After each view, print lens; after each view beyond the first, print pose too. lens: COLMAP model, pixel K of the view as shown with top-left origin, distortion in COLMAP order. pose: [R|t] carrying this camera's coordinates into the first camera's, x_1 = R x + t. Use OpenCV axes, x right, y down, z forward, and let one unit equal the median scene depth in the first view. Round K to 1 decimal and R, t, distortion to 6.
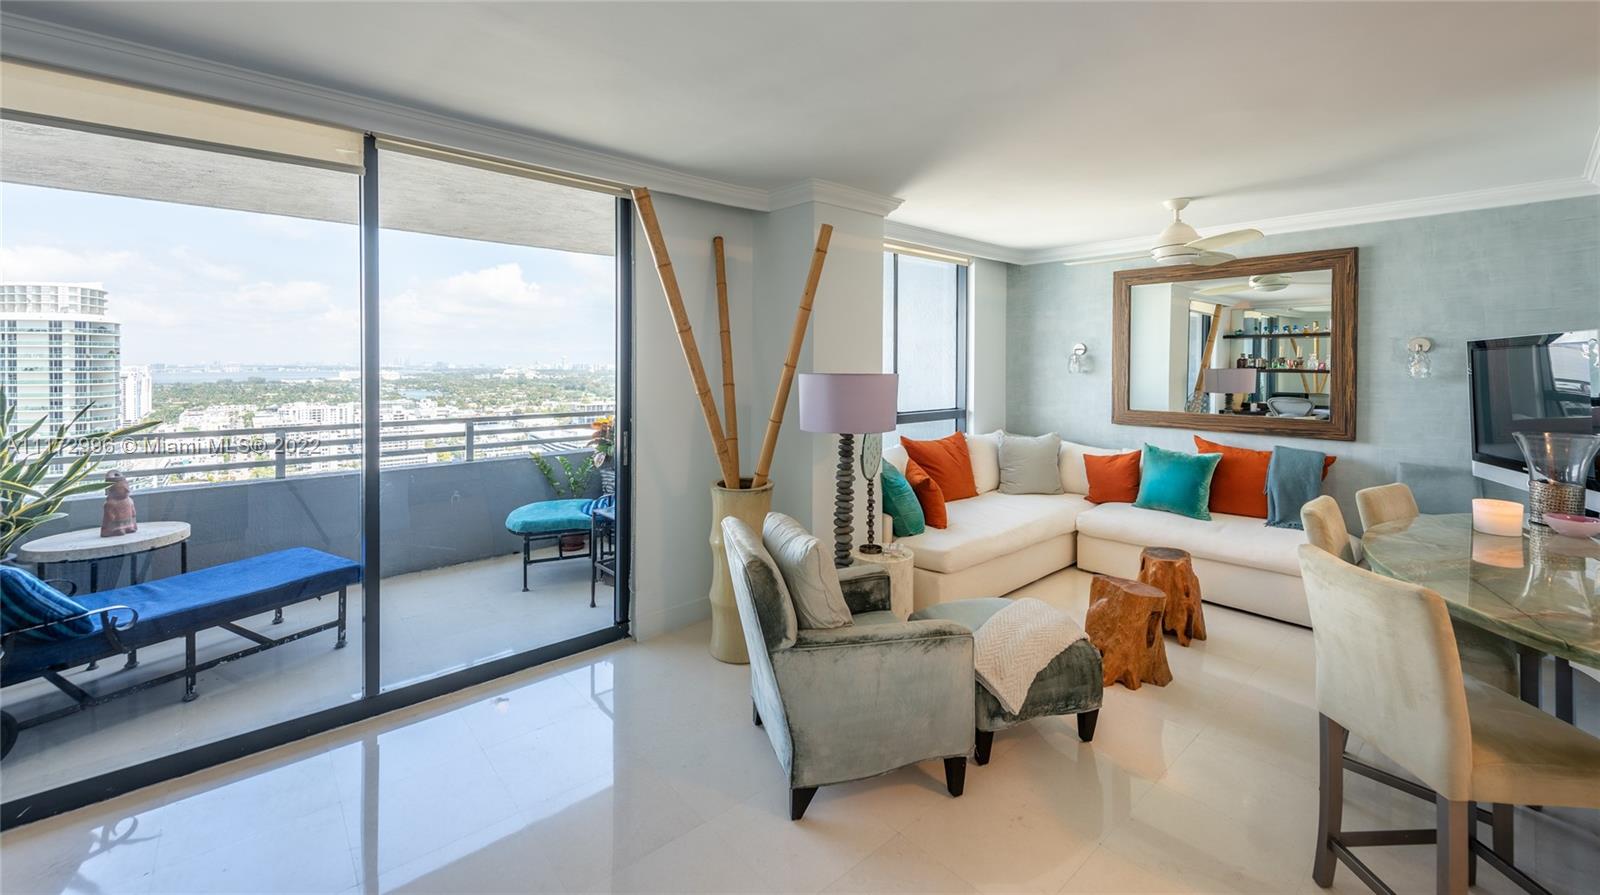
lens RADIAL K [[636.9, 0, 803.0], [0, 636.9, 366.7], [0, 0, 1]] dist [0.013539, -0.001989]
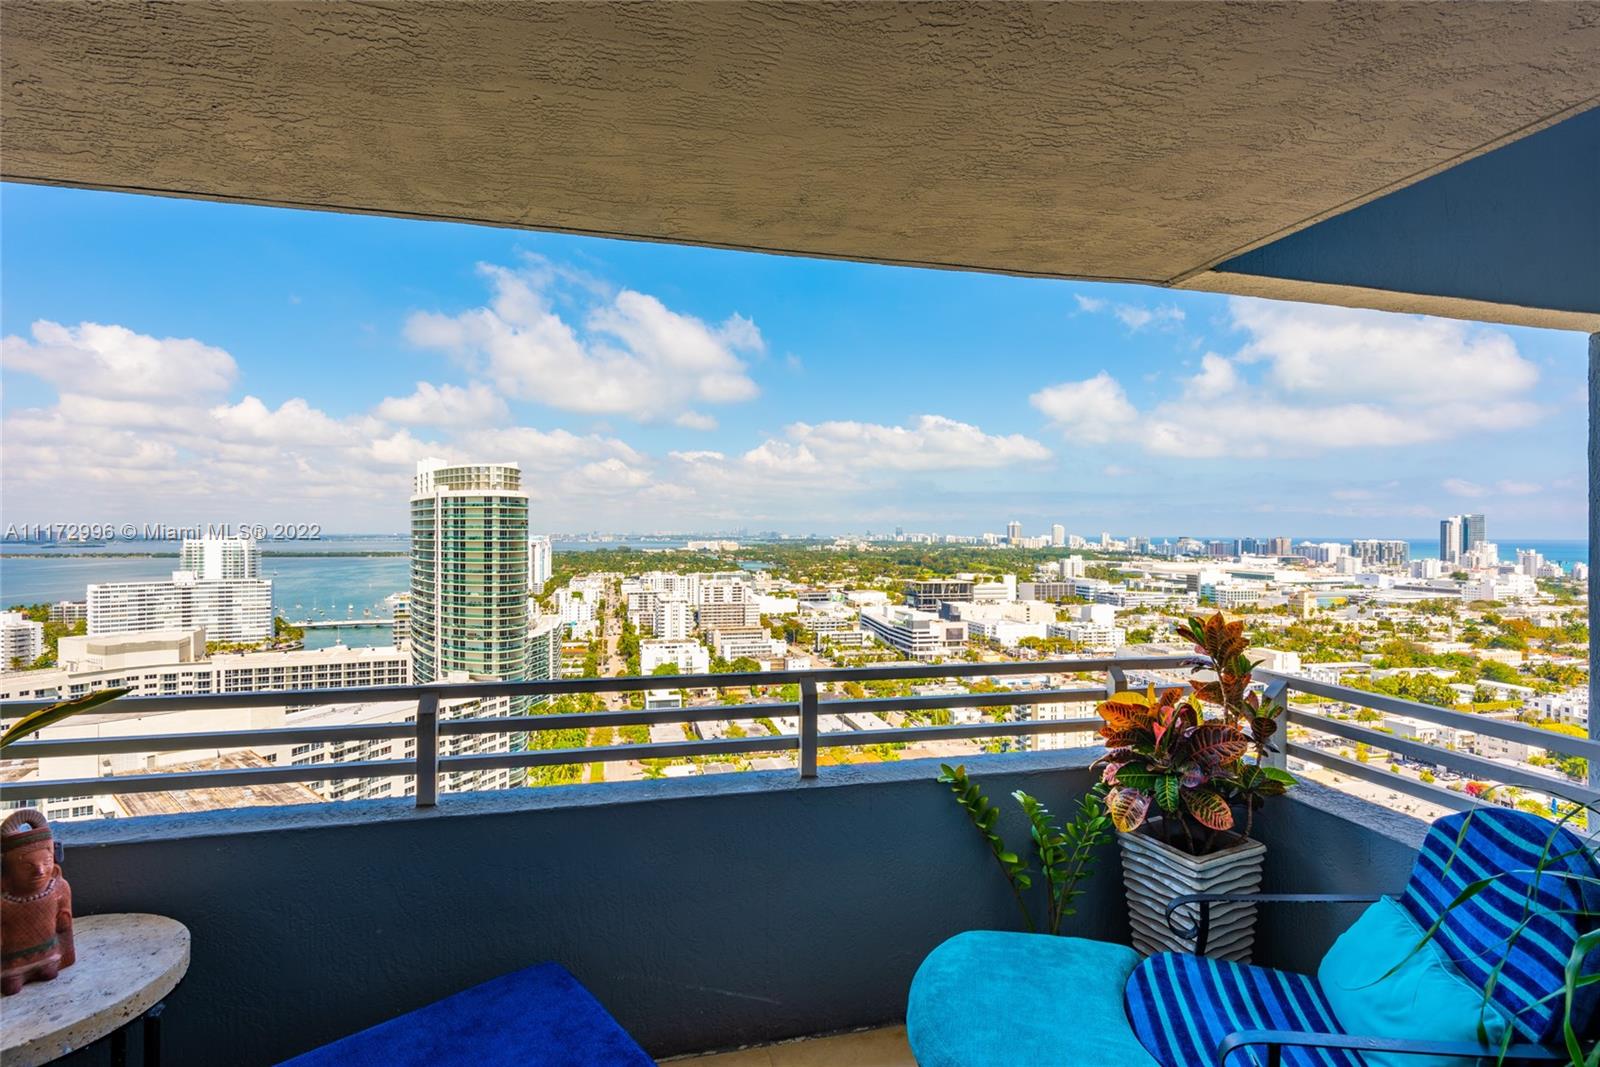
lens RADIAL K [[773.6, 0, 801.7], [0, 773.6, 533.8], [0, 0, 1]] dist [0.010926, -0.002722]
pose [[0.886519, 0.001320, -0.462690, -0.285200], [-0.003731, 0.999984, -0.004296, -0.006226], [0.462677, 0.005535, 0.886510, 0.537726]]
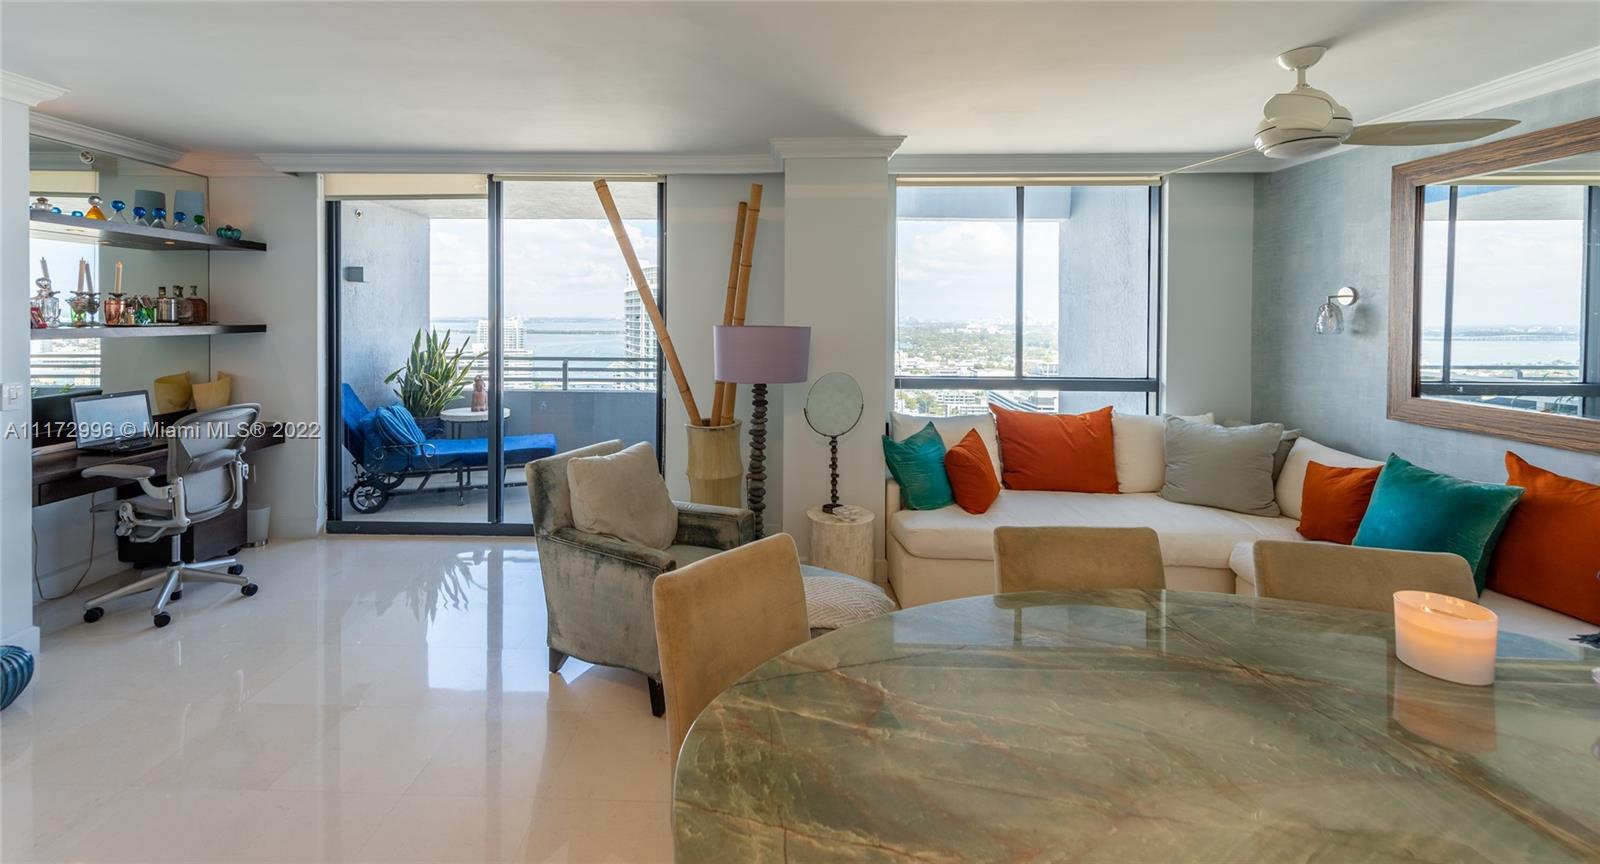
lens RADIAL K [[658.7, 0, 750.4], [0, 658.7, 319.7], [0, 0, 1]] dist [0.011428, -0.001445]
pose [[0.723773, 0.006171, -0.690011, 0.495215], [-0.008404, 0.999965, 0.000127, 0.000708], [0.689987, 0.005707, 0.723799, 0.132523]]
